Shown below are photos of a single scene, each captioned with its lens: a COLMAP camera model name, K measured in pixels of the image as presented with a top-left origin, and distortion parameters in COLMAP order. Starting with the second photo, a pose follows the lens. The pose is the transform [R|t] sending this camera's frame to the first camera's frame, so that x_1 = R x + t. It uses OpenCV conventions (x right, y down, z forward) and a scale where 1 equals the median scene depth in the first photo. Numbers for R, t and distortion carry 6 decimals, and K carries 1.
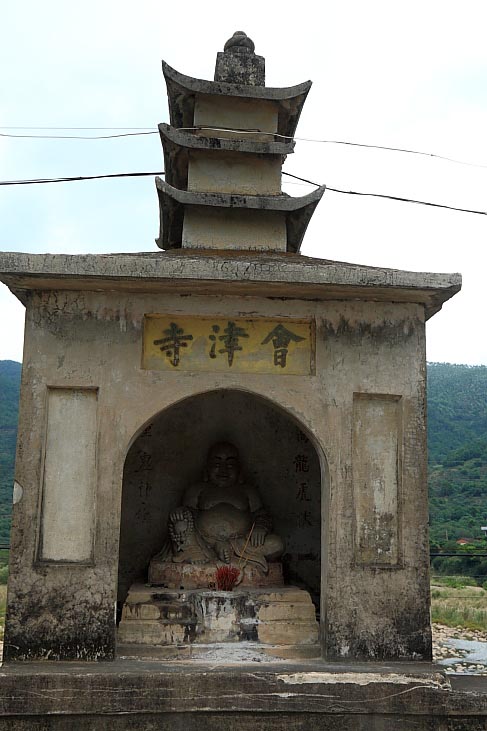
lens RADIAL K [[805.9, 0, 244.1], [0, 805.9, 365.4], [0, 0, 1]] dist [-0.025686, 0.000000]
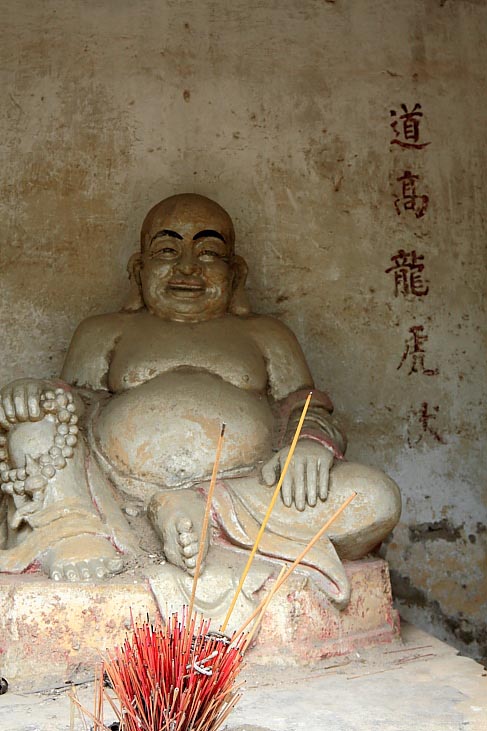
lens RADIAL K [[805.9, 0, 242.8], [0, 805.9, 365.9], [0, 0, 1]] dist [-0.025686, 0.000000]
pose [[0.999827, -0.018396, -0.002628, -0.003144], [0.018517, 0.998151, 0.057895, 0.155749], [0.001558, -0.057934, 0.998319, 0.705513]]
